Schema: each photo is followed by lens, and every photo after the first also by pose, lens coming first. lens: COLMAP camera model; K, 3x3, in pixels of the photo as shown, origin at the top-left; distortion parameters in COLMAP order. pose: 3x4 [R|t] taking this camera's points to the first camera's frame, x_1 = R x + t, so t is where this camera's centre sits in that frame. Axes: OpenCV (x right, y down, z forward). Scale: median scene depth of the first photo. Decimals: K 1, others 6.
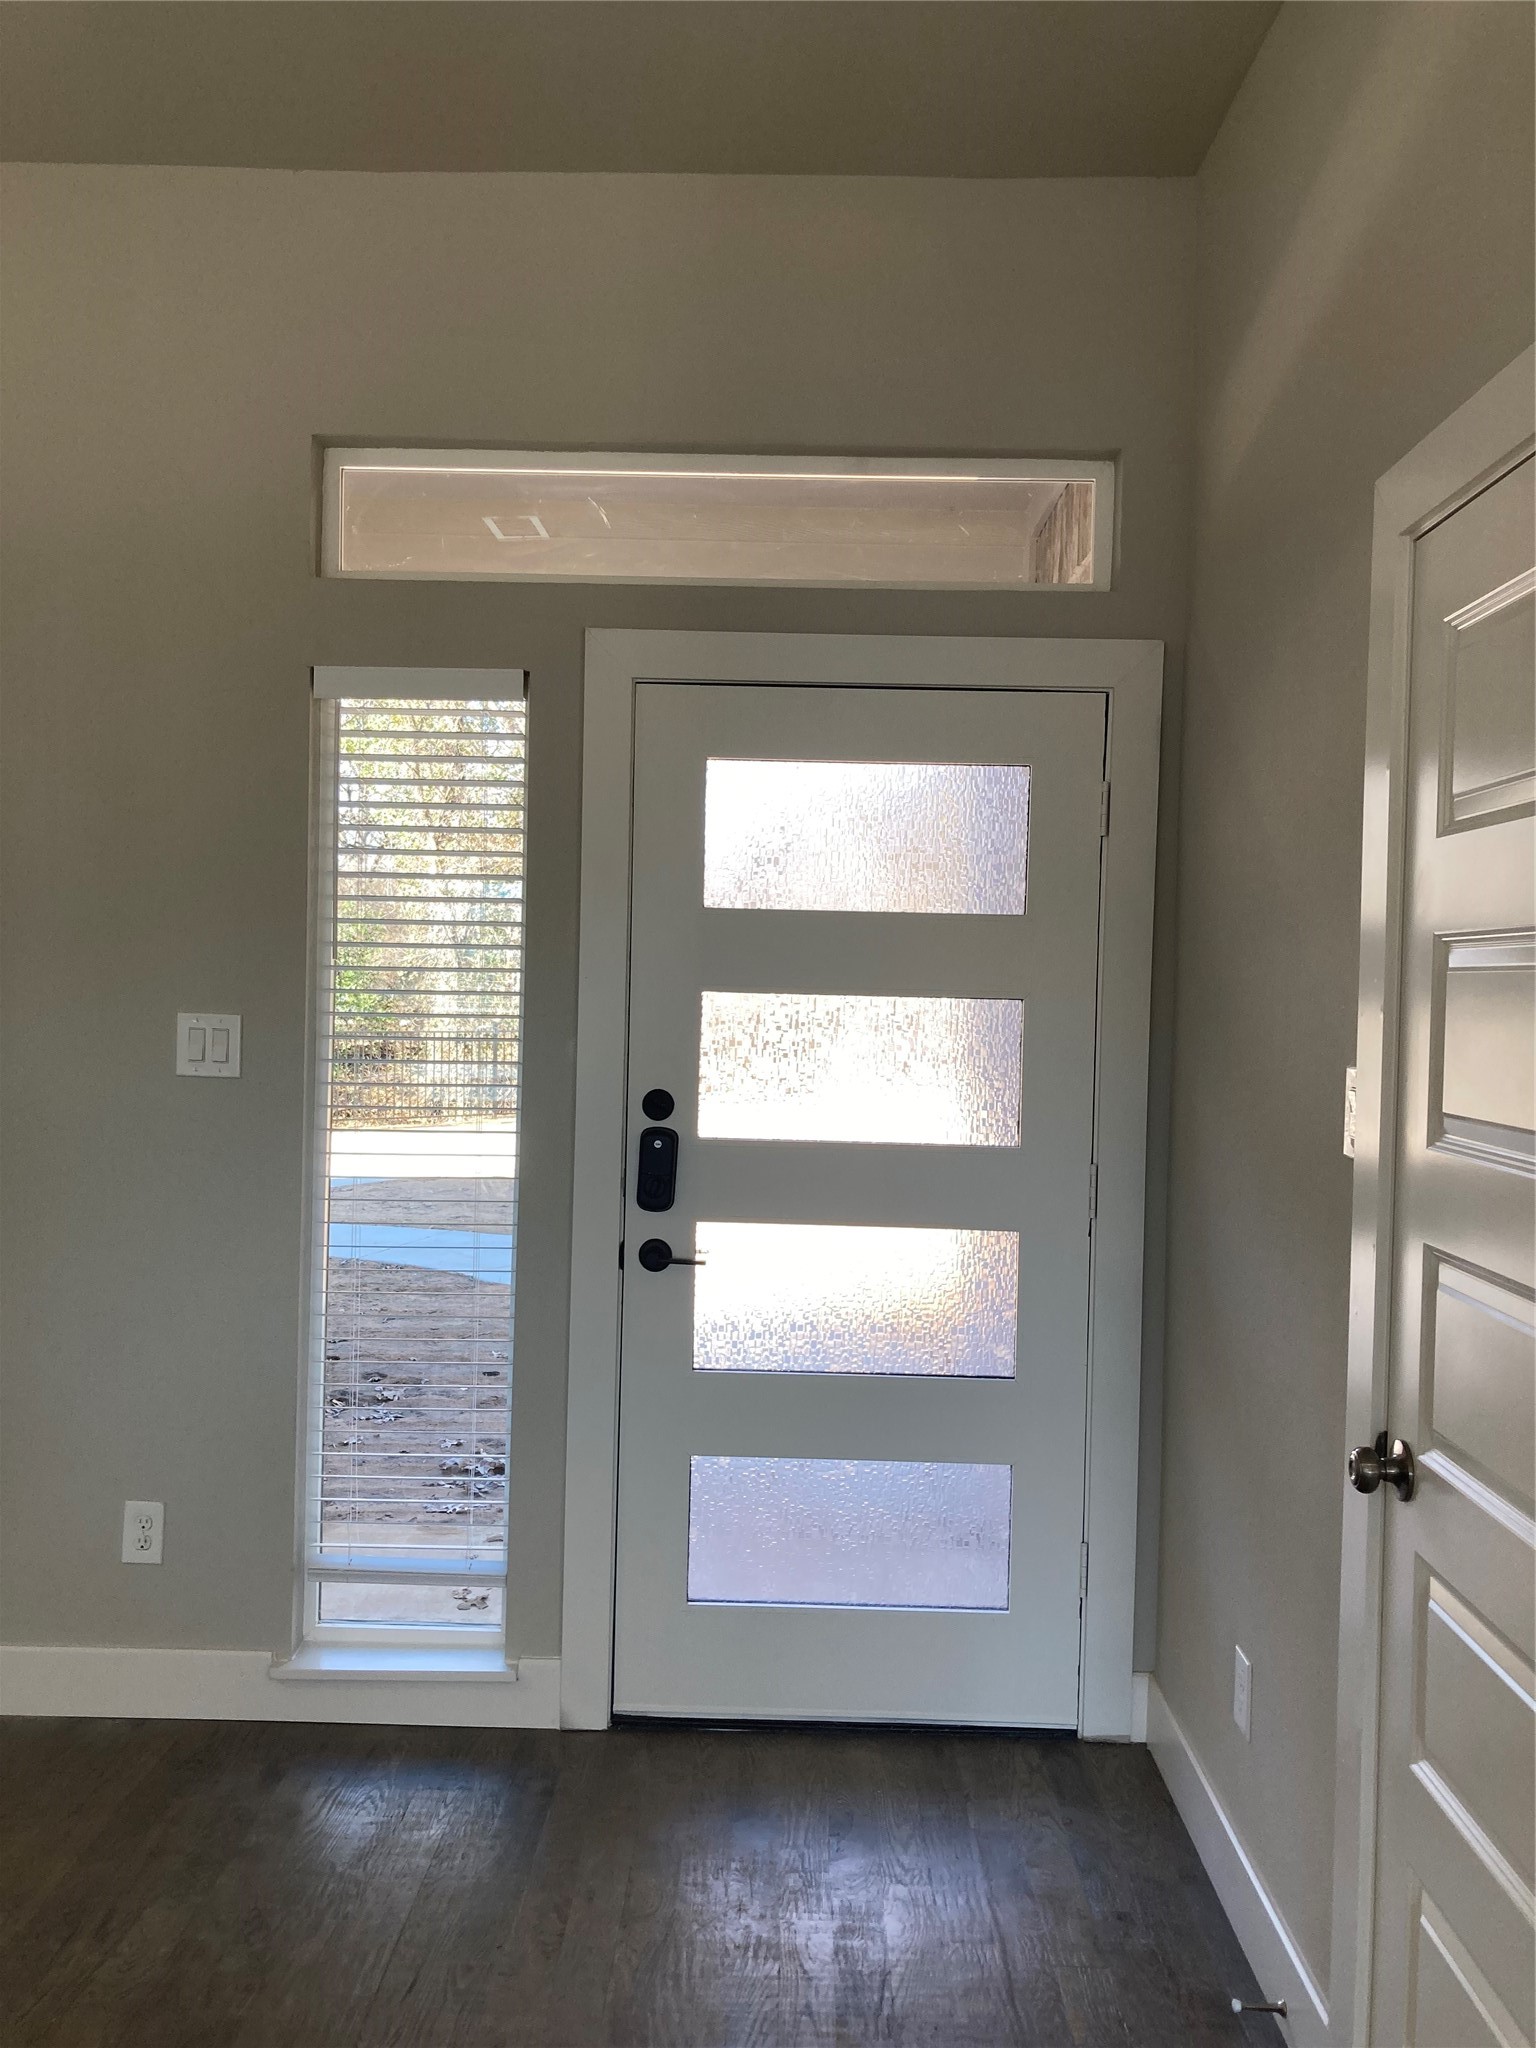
lens RADIAL K [[1751.1, 0, 766.8], [0, 1751.1, 995.3], [0, 0, 1]] dist [0.030804, 0.002157]
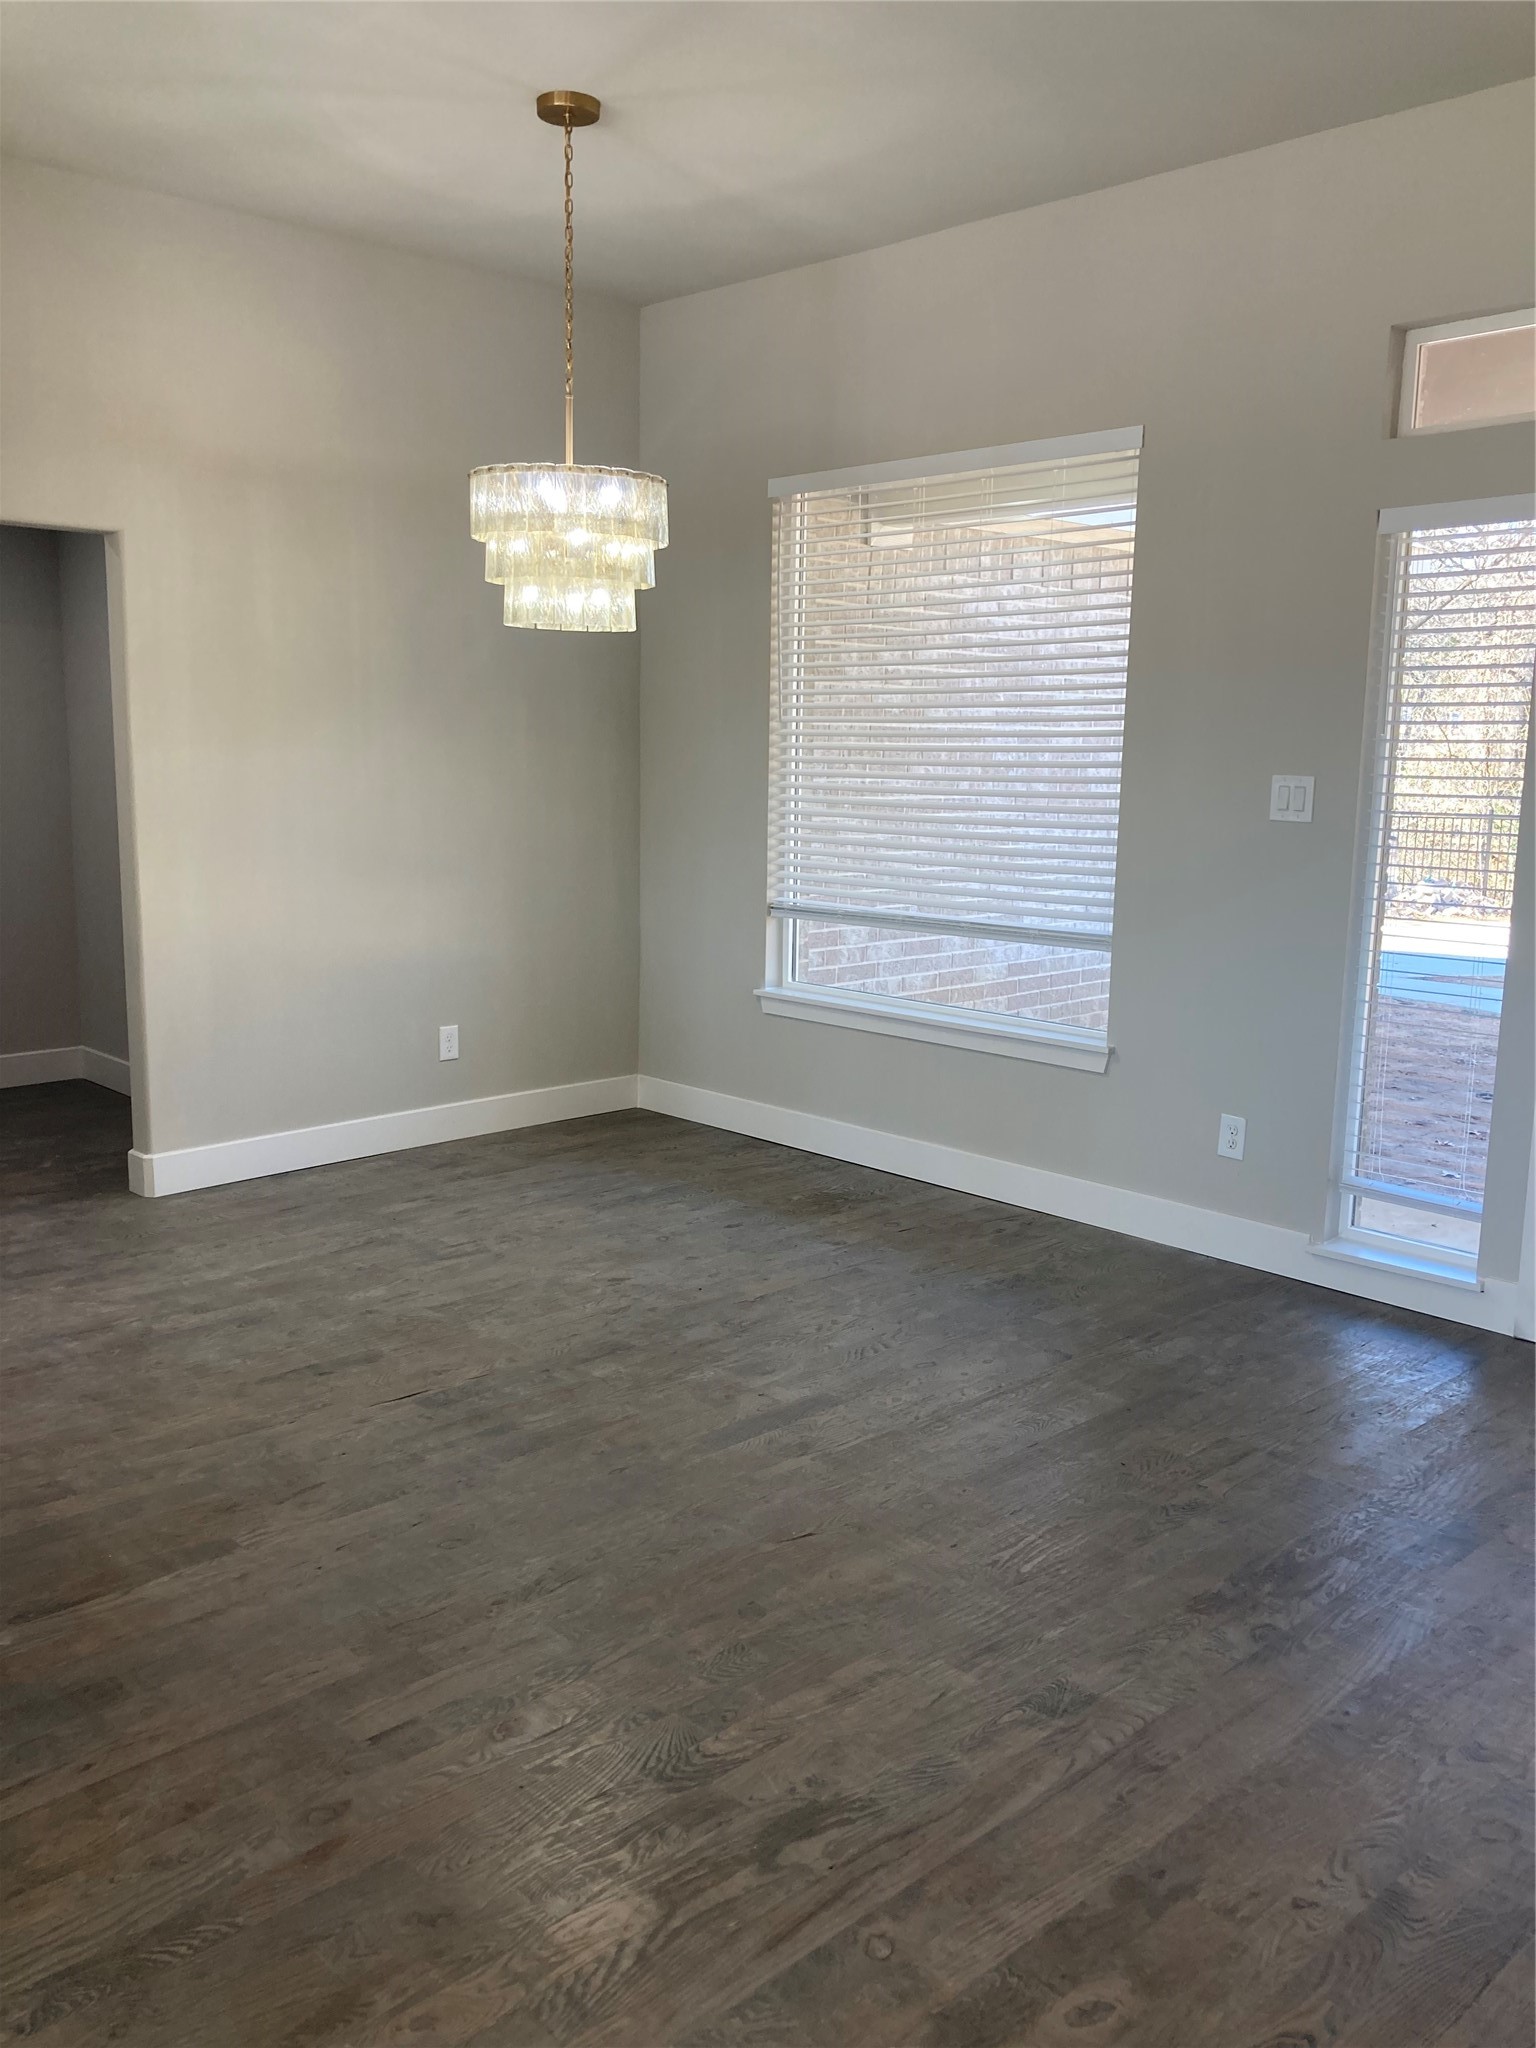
lens RADIAL K [[1676.5, 0, 768.0], [0, 1676.5, 1024.0], [0, 0, 1]] dist [0.026068, -0.000830]
pose [[0.712046, 0.107608, -0.693838, 0.326653], [-0.023749, 0.991312, 0.129370, 0.042481], [0.701731, -0.075640, 0.708415, -0.243796]]
